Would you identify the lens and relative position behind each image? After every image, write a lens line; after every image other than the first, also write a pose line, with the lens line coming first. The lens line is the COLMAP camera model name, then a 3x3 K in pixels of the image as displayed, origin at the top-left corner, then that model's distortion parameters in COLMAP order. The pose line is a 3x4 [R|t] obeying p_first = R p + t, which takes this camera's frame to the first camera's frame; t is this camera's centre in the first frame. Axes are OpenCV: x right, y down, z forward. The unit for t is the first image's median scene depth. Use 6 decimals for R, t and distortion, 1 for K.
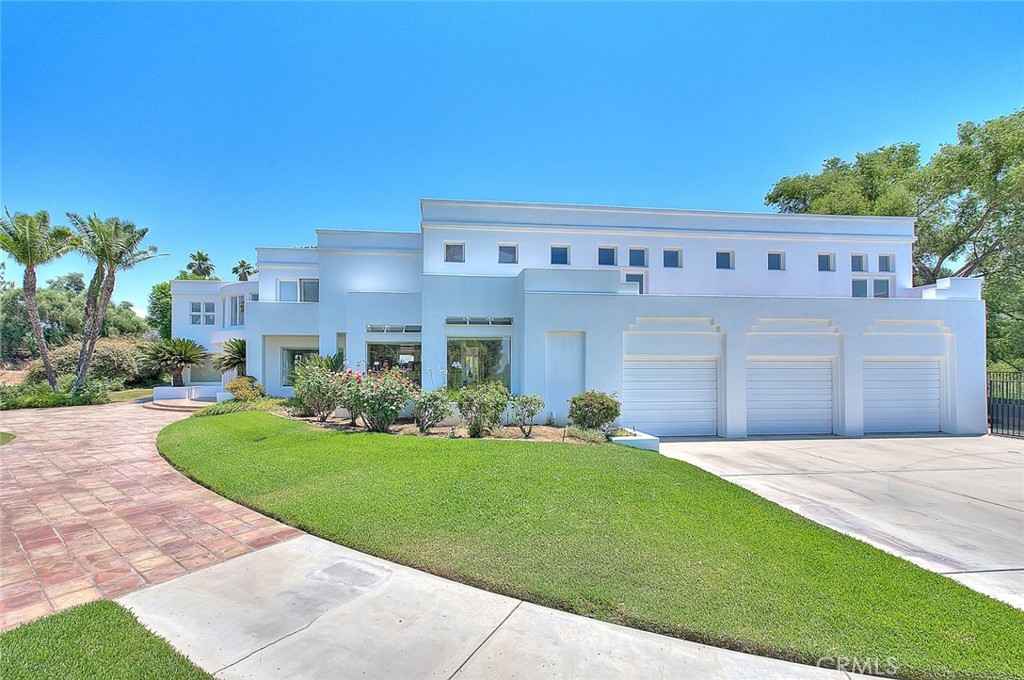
lens RADIAL K [[432.5, 0, 512.8], [0, 432.5, 370.9], [0, 0, 1]] dist [0.000587, 0.000088]
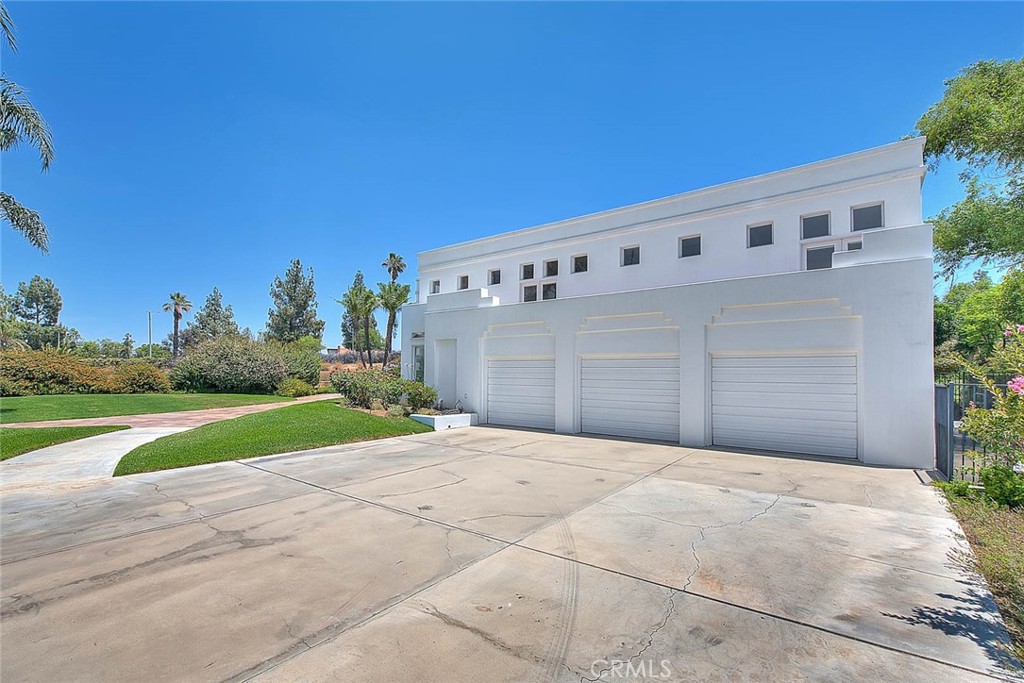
lens RADIAL K [[440.4, 0, 512.0], [0, 440.4, 341.5], [0, 0, 1]] dist [-0.000104, -0.000017]
pose [[0.743590, -0.043214, -0.667238, 1.135036], [0.000111, 0.997917, -0.064507, 0.001456], [0.668636, 0.047893, 0.742046, 0.110132]]
